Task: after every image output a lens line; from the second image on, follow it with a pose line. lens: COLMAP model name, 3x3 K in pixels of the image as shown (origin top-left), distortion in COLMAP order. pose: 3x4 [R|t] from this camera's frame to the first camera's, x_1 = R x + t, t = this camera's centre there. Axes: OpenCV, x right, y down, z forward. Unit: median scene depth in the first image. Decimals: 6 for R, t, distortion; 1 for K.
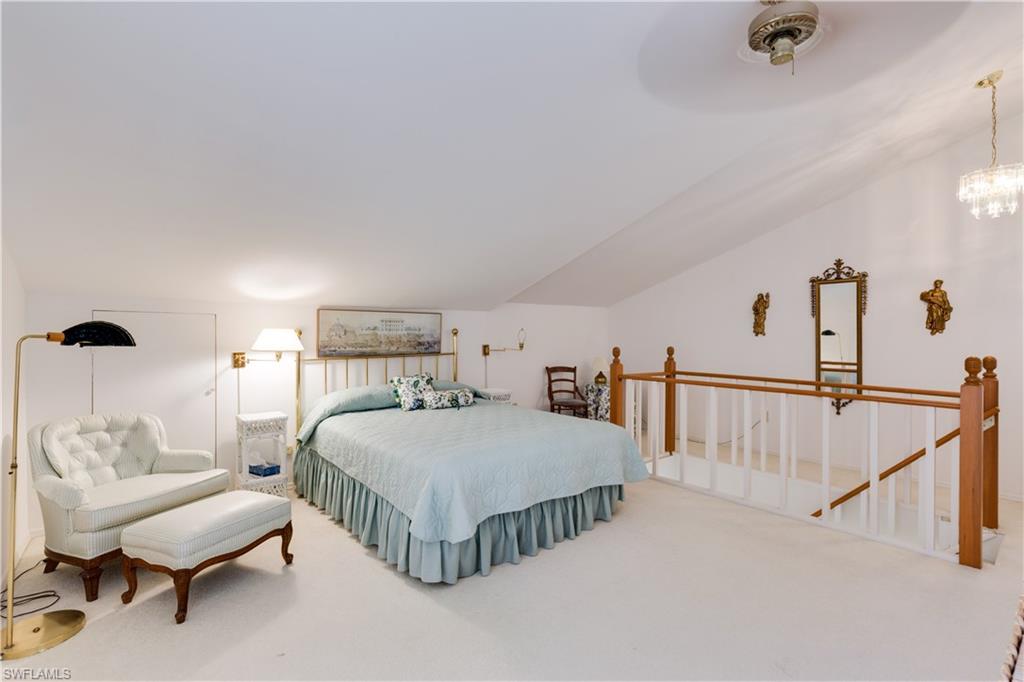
lens RADIAL K [[460.2, 0, 514.5], [0, 460.2, 335.6], [0, 0, 1]] dist [-0.000030, -0.000371]
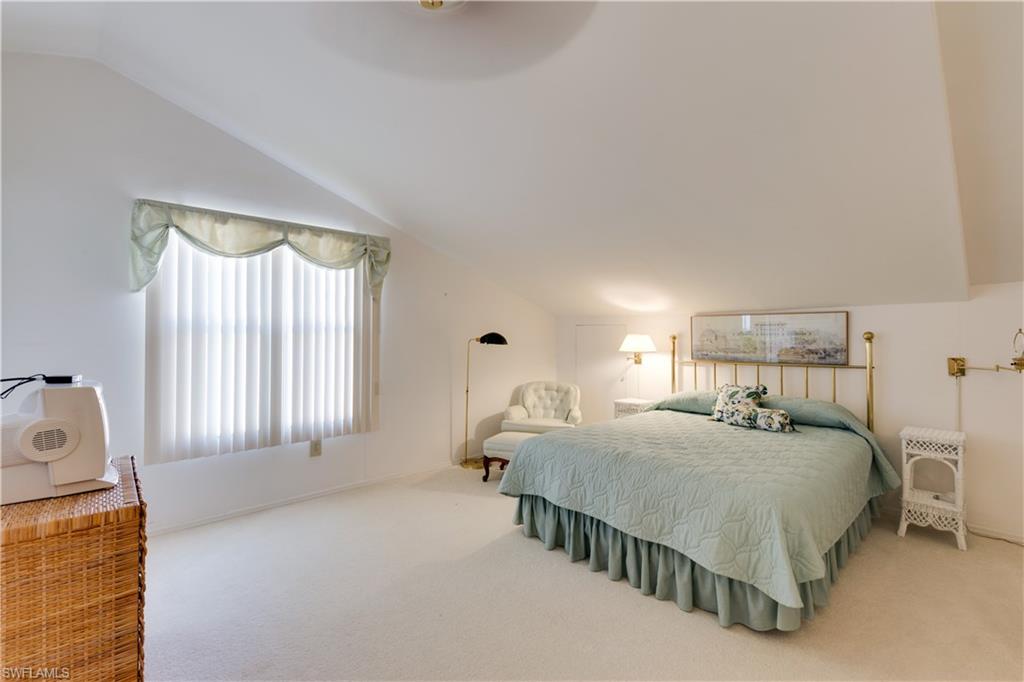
lens RADIAL K [[460.2, 0, 514.5], [0, 460.2, 335.6], [0, 0, 1]] dist [-0.000030, -0.000371]
pose [[0.039313, -0.004988, -0.999214, 0.372776], [-0.005464, 0.999972, -0.005206, -0.001948], [0.999212, 0.005664, 0.039285, 0.297599]]
